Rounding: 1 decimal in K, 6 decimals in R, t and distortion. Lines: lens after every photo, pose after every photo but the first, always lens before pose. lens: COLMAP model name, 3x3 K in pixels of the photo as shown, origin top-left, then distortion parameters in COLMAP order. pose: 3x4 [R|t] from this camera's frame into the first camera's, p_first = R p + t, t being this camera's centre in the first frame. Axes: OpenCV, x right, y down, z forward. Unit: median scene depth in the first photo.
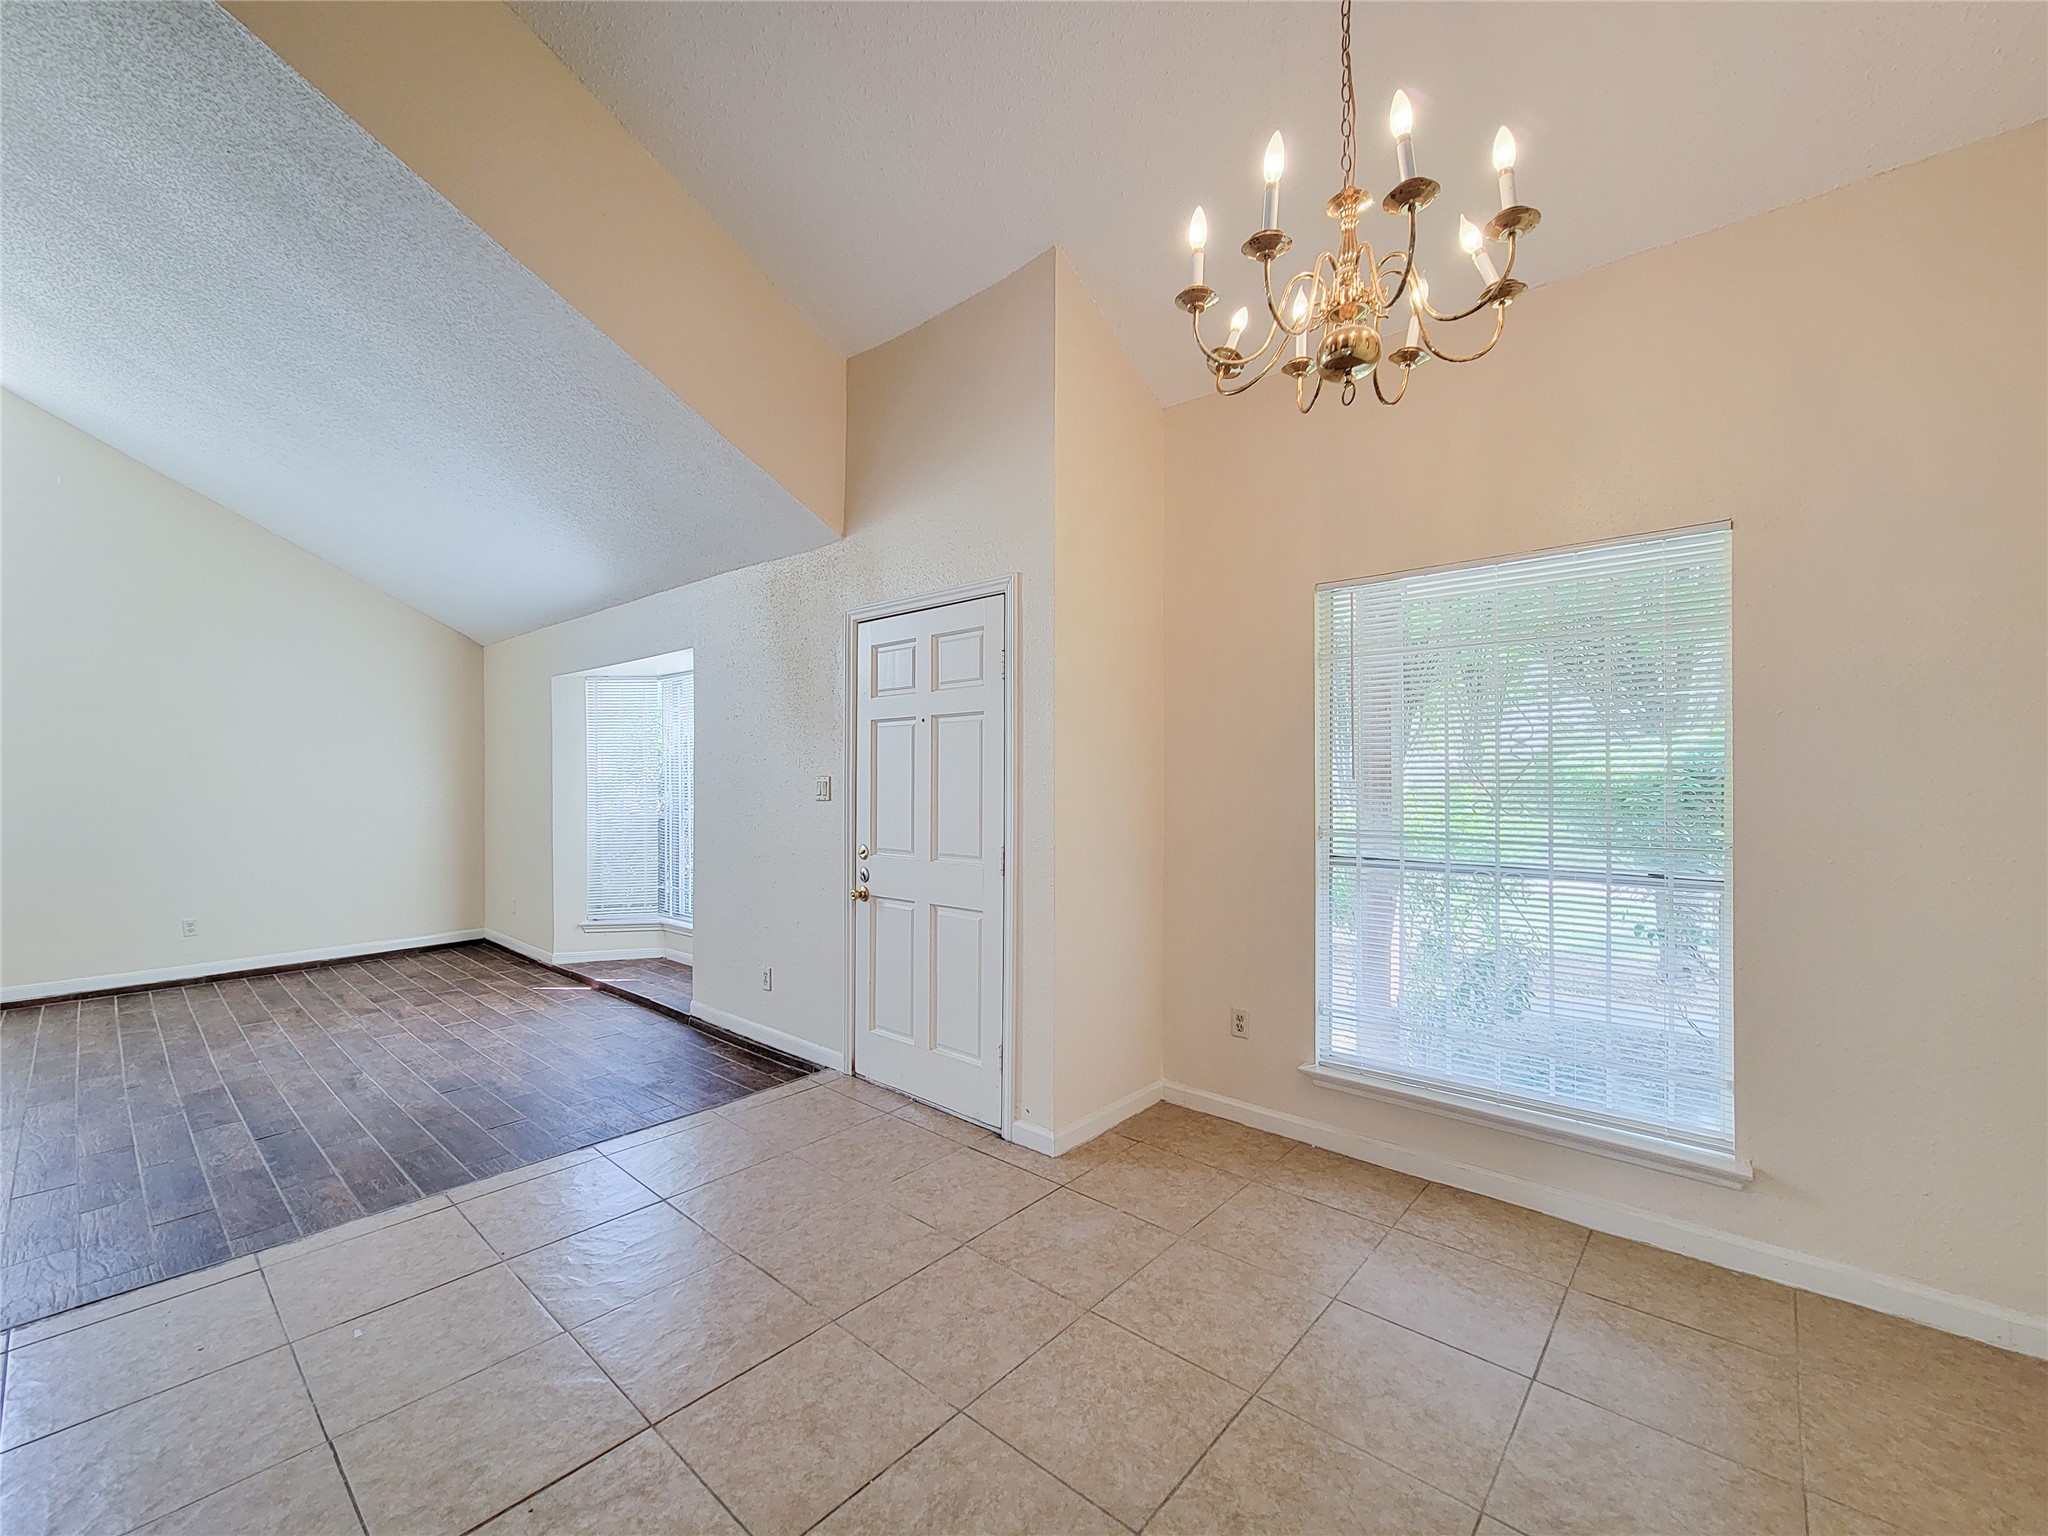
lens RADIAL K [[831.5, 0, 1024.0], [0, 831.5, 768.0], [0, 0, 1]] dist [0.001127, -0.000778]
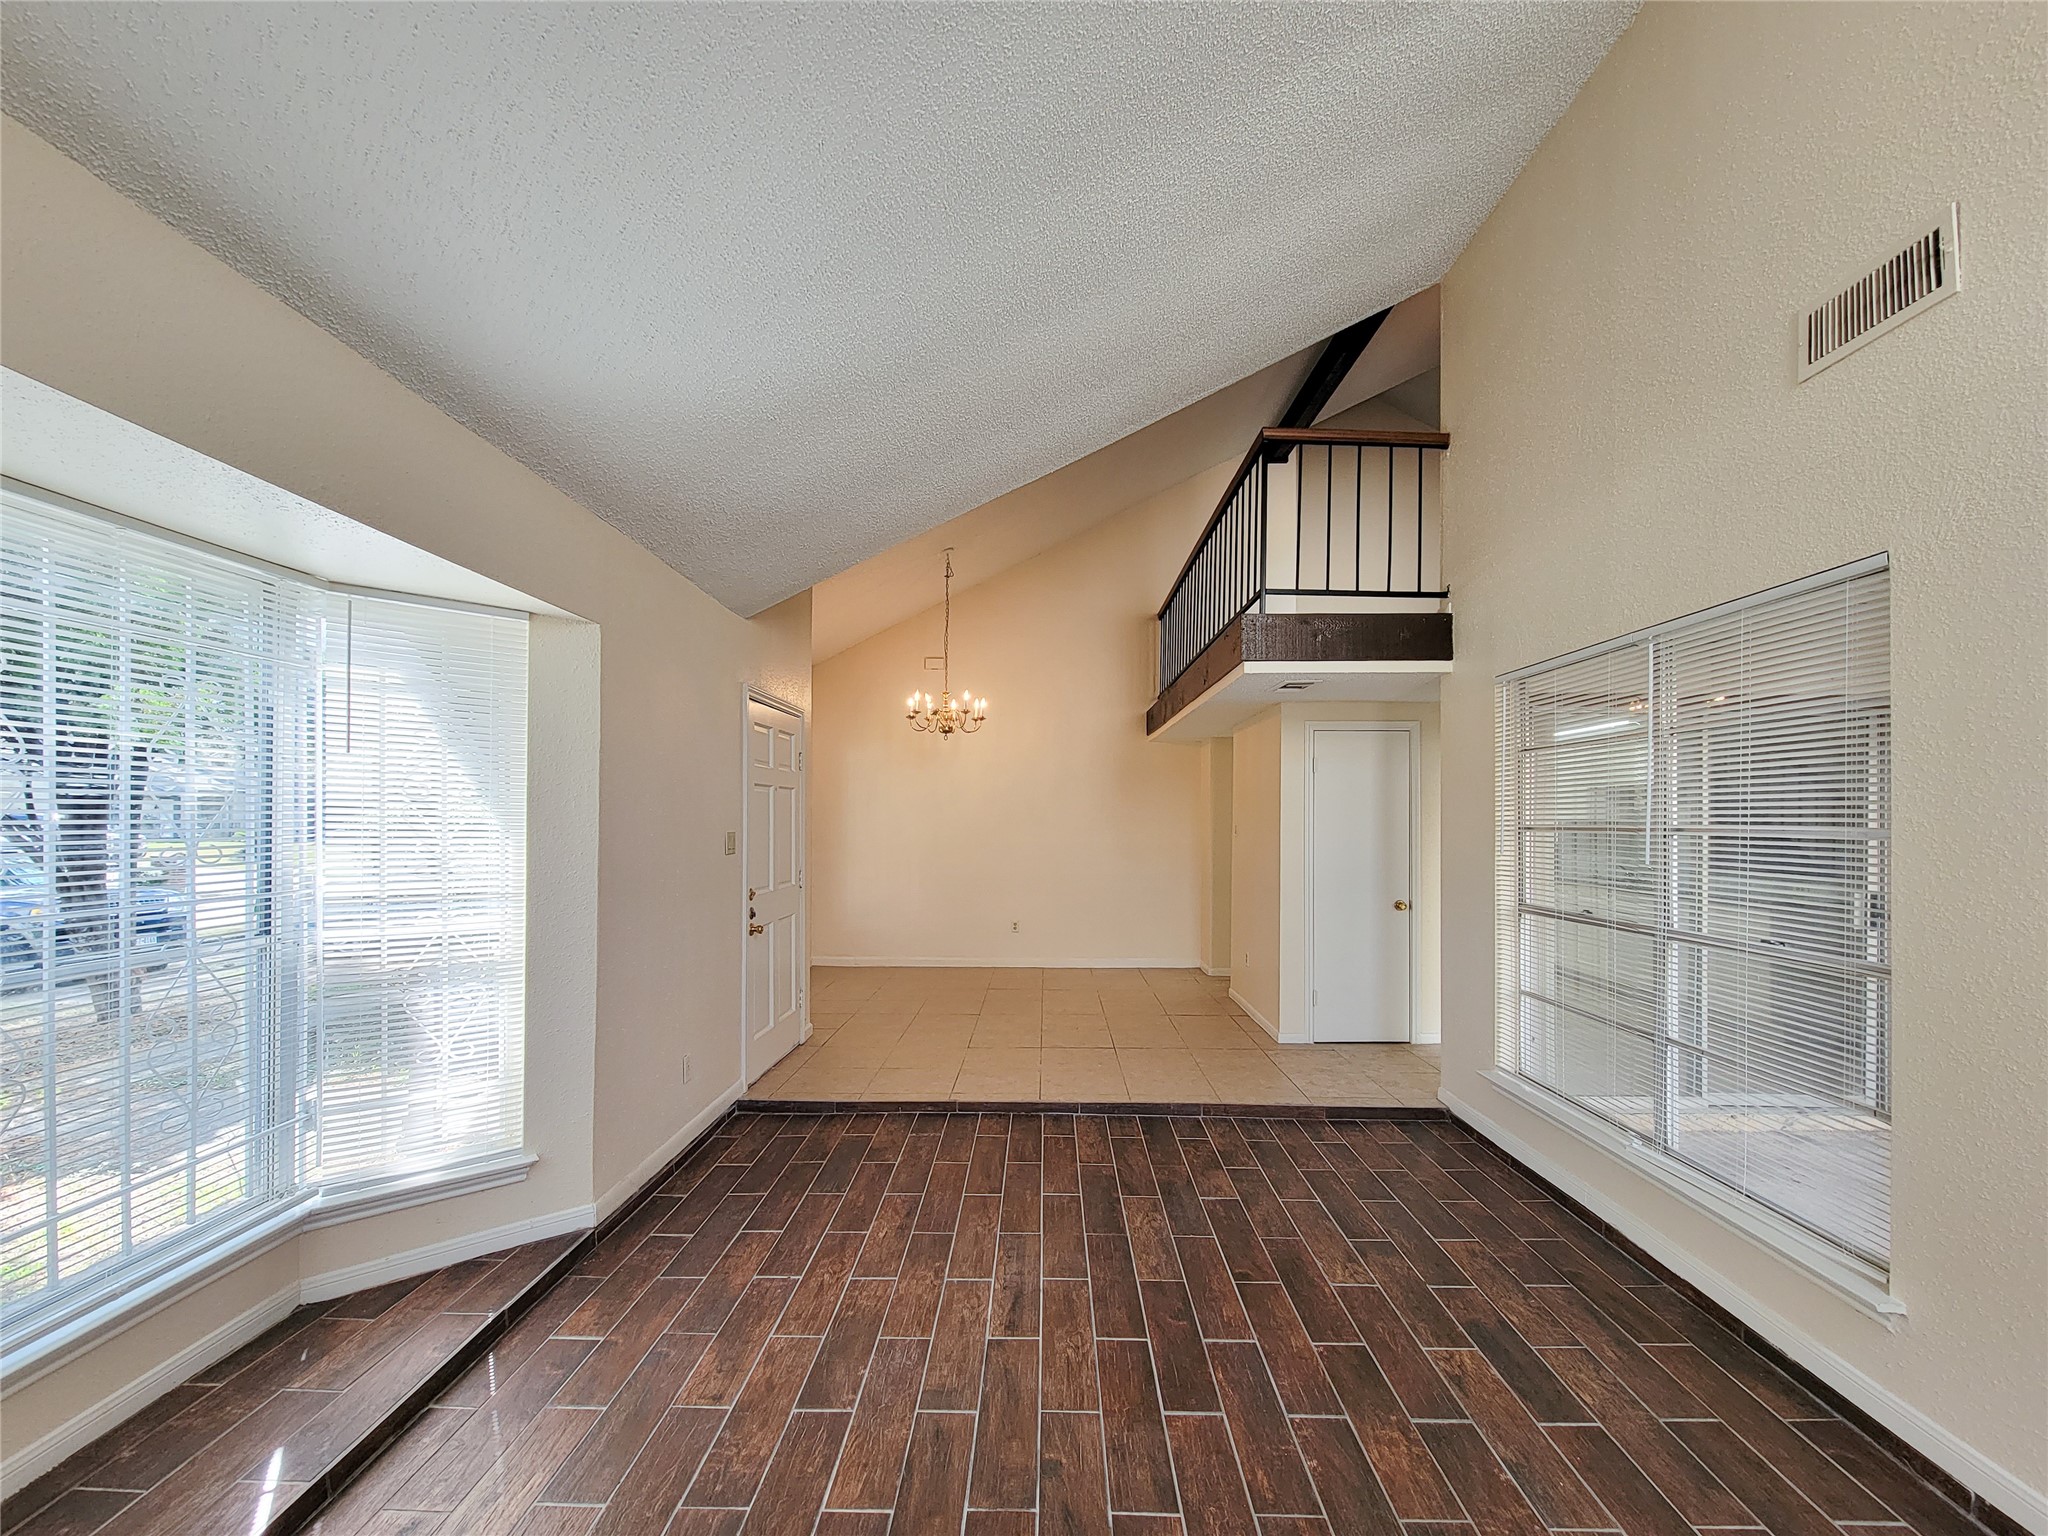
lens RADIAL K [[850.3, 0, 1019.2], [0, 850.3, 804.8], [0, 0, 1]] dist [0.012226, -0.008390]
pose [[-0.630837, 0.012555, 0.775814, -1.036835], [-0.009411, 0.999672, -0.023829, 0.000294], [-0.775858, -0.022334, -0.630512, 1.109864]]
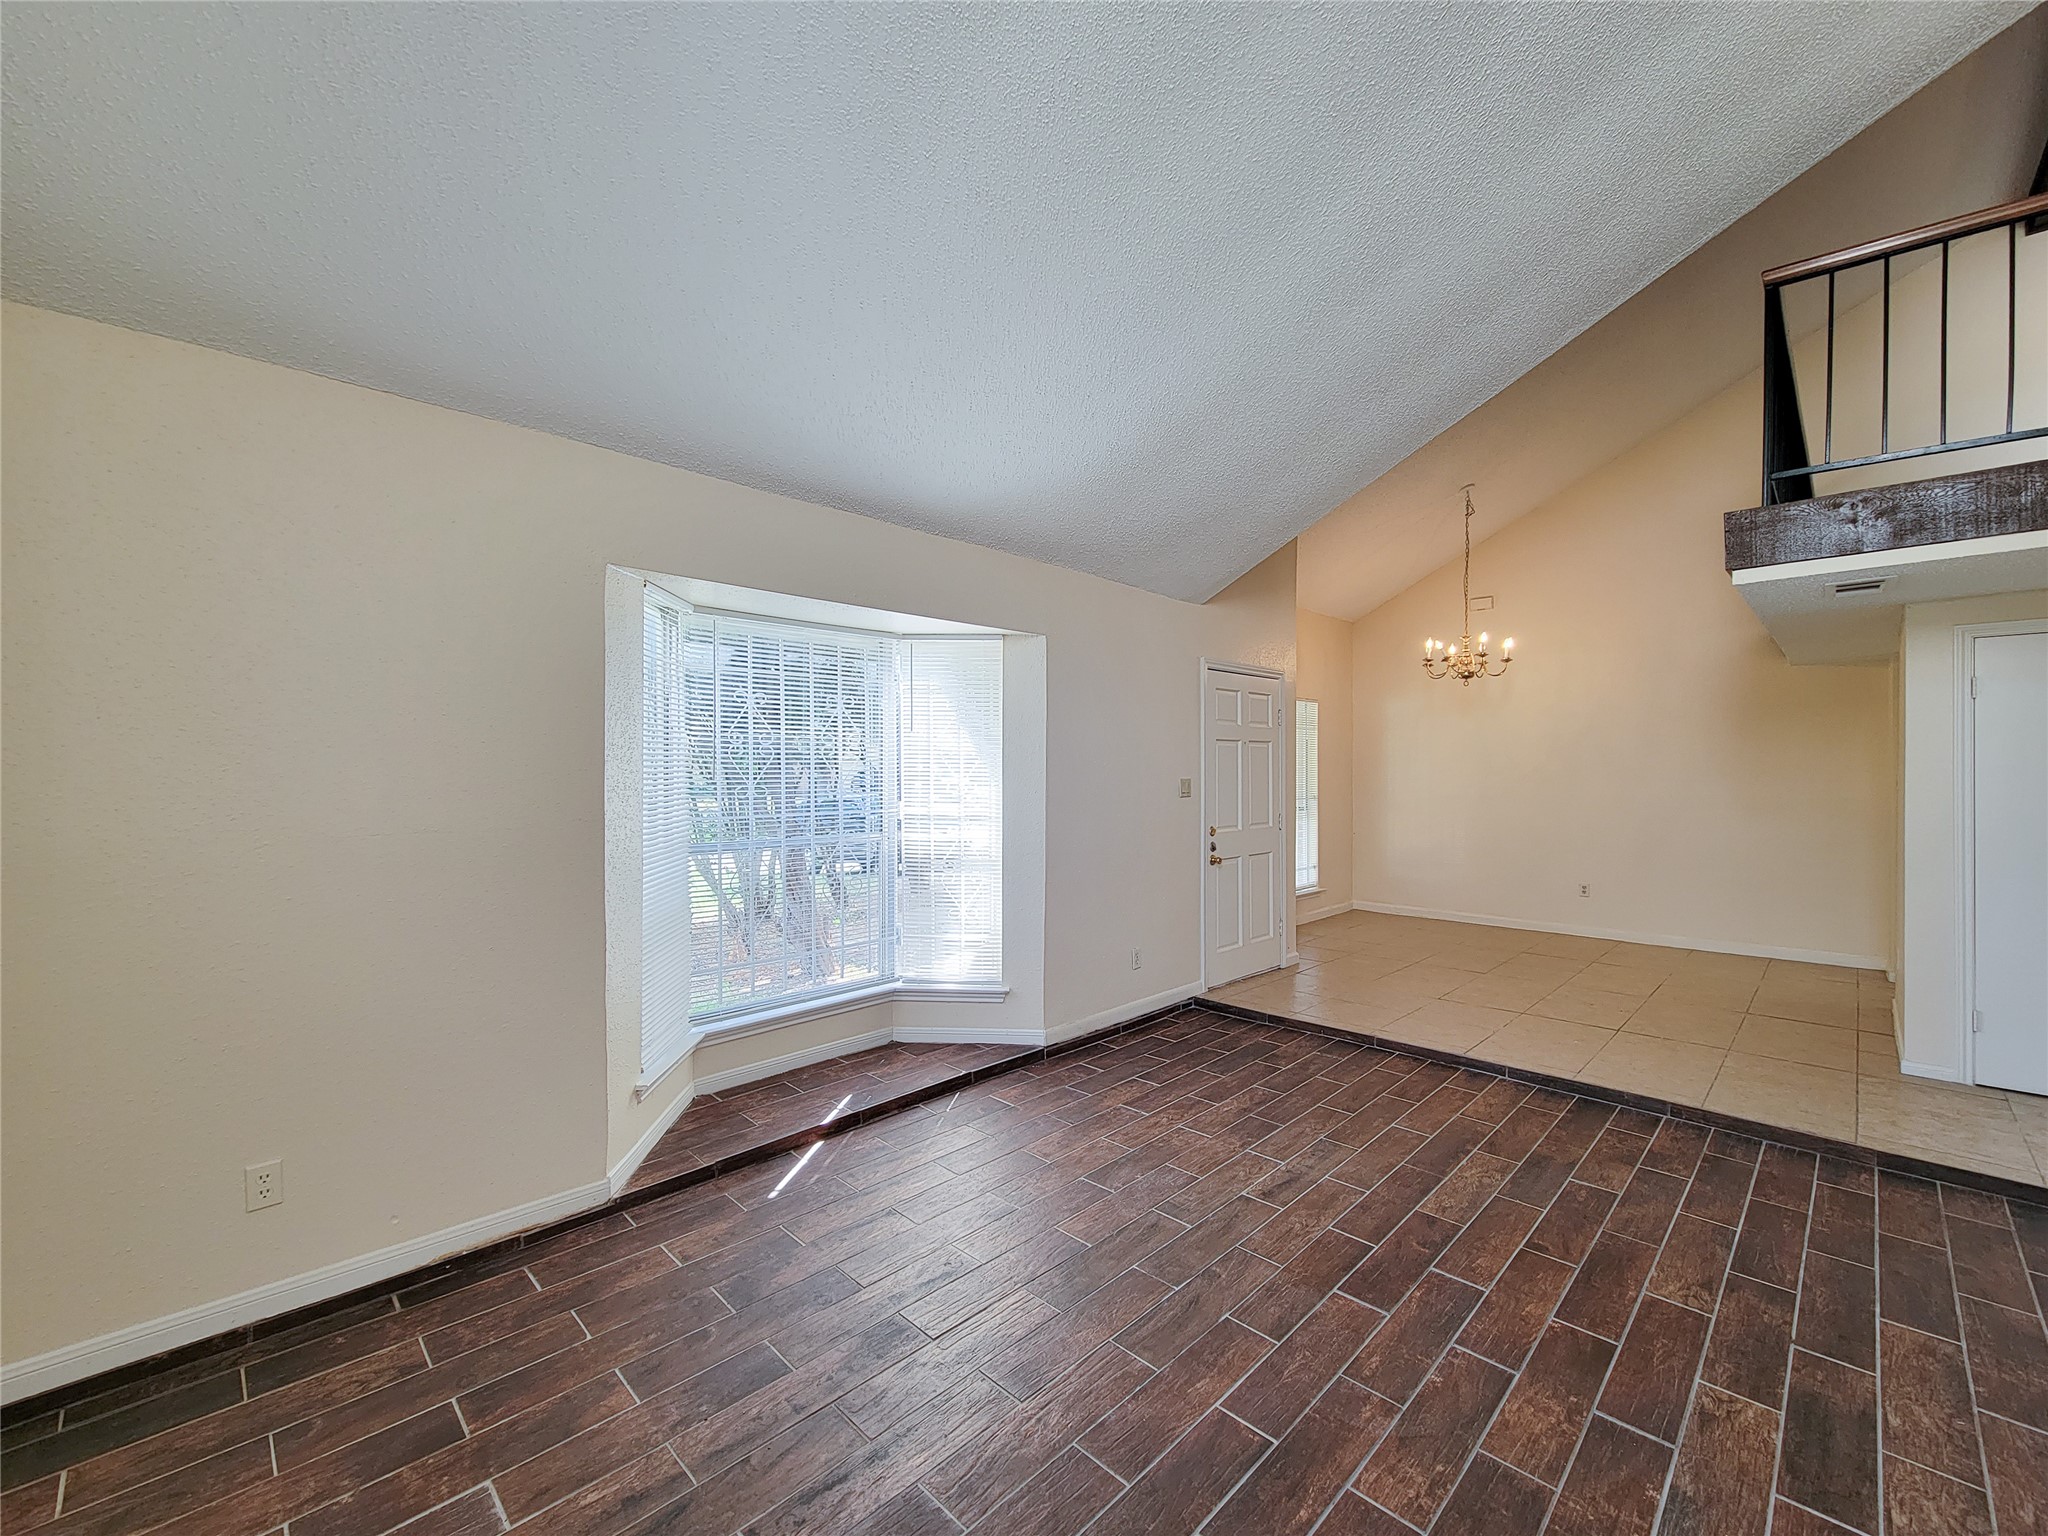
lens RADIAL K [[825.9, 0, 1014.6], [0, 825.9, 765.6], [0, 0, 1]] dist [0.000156, -0.000127]
pose [[0.084446, 0.007370, 0.996401, -1.231463], [-0.007893, 0.999946, -0.006727, 0.001801], [-0.996397, -0.007296, 0.084499, 0.919005]]
